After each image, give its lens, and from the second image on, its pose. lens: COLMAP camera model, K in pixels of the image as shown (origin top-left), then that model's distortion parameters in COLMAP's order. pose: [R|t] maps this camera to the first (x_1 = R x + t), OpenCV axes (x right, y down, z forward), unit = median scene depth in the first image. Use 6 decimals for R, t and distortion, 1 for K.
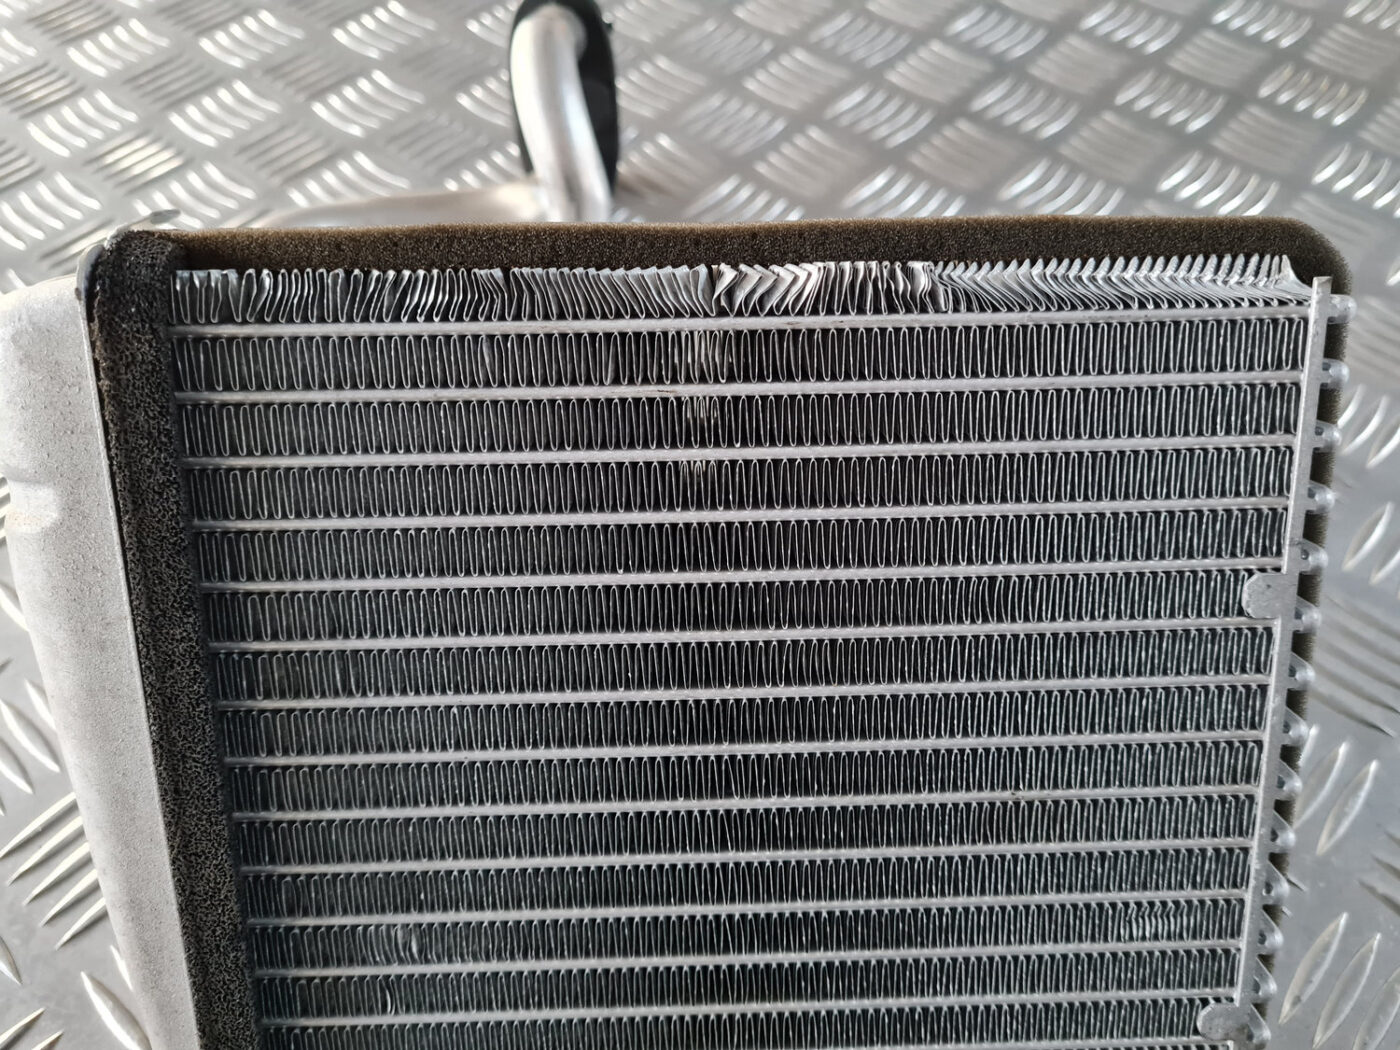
lens RADIAL K [[1071.8, 0, 700.0], [0, 1071.8, 525.0], [0, 0, 1]] dist [-0.006236, -0.015665]
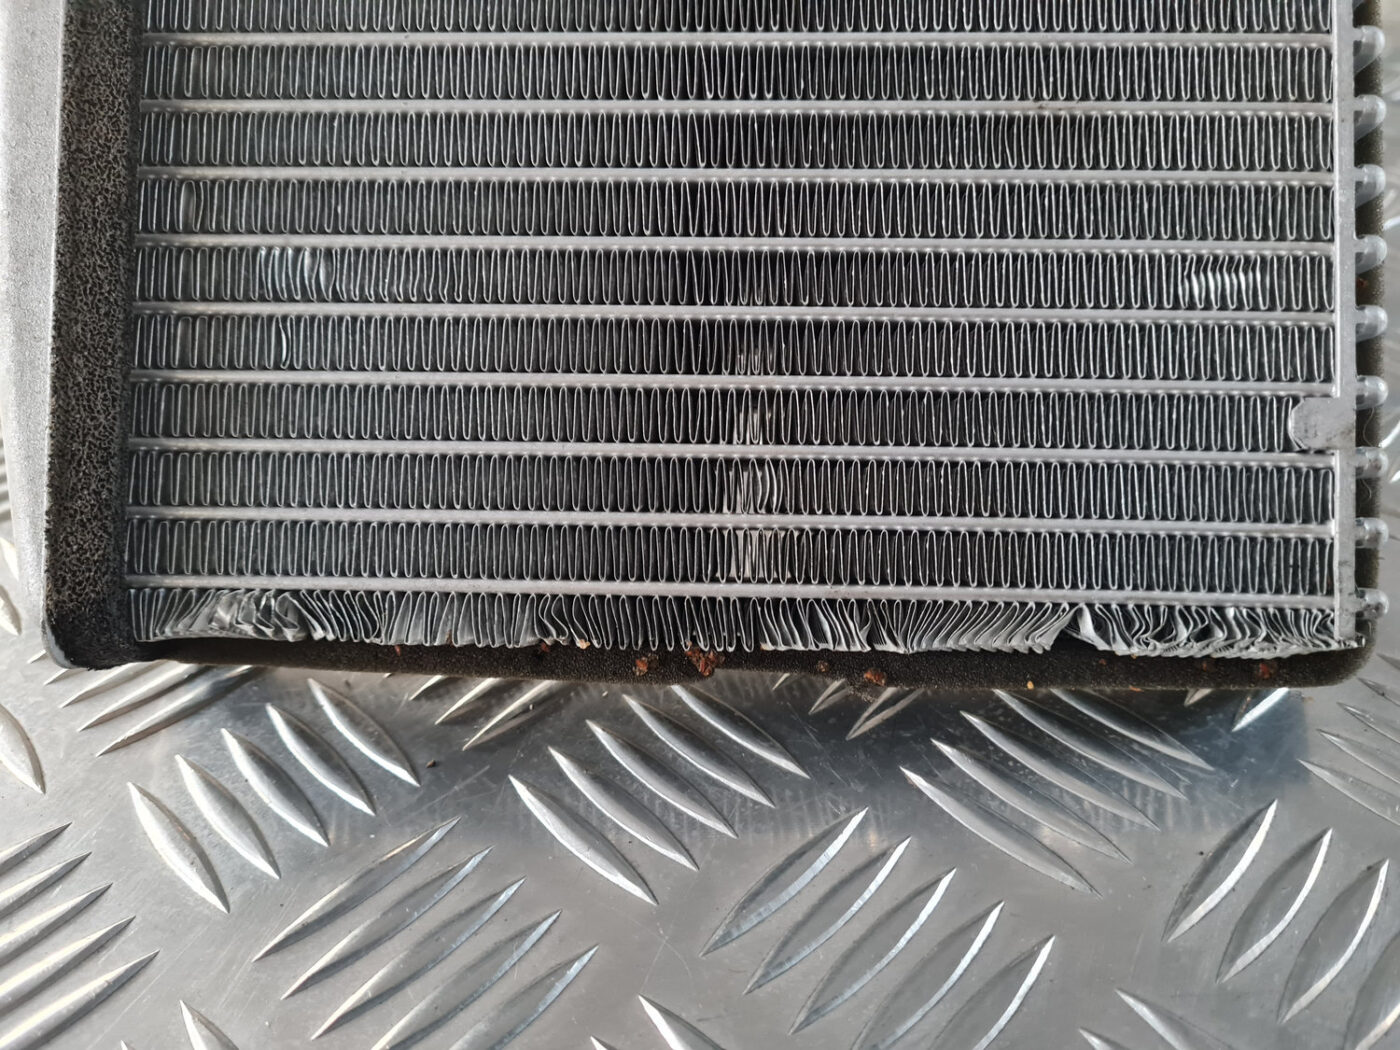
lens RADIAL K [[1073.8, 0, 651.0], [0, 1073.8, 525.2], [0, 0, 1]] dist [-0.004081, 0.001657]
pose [[0.997388, 0.041418, -0.059183, 0.050973], [-0.055605, 0.963187, -0.263020, 0.796589], [0.046111, 0.265624, 0.962973, 0.247905]]
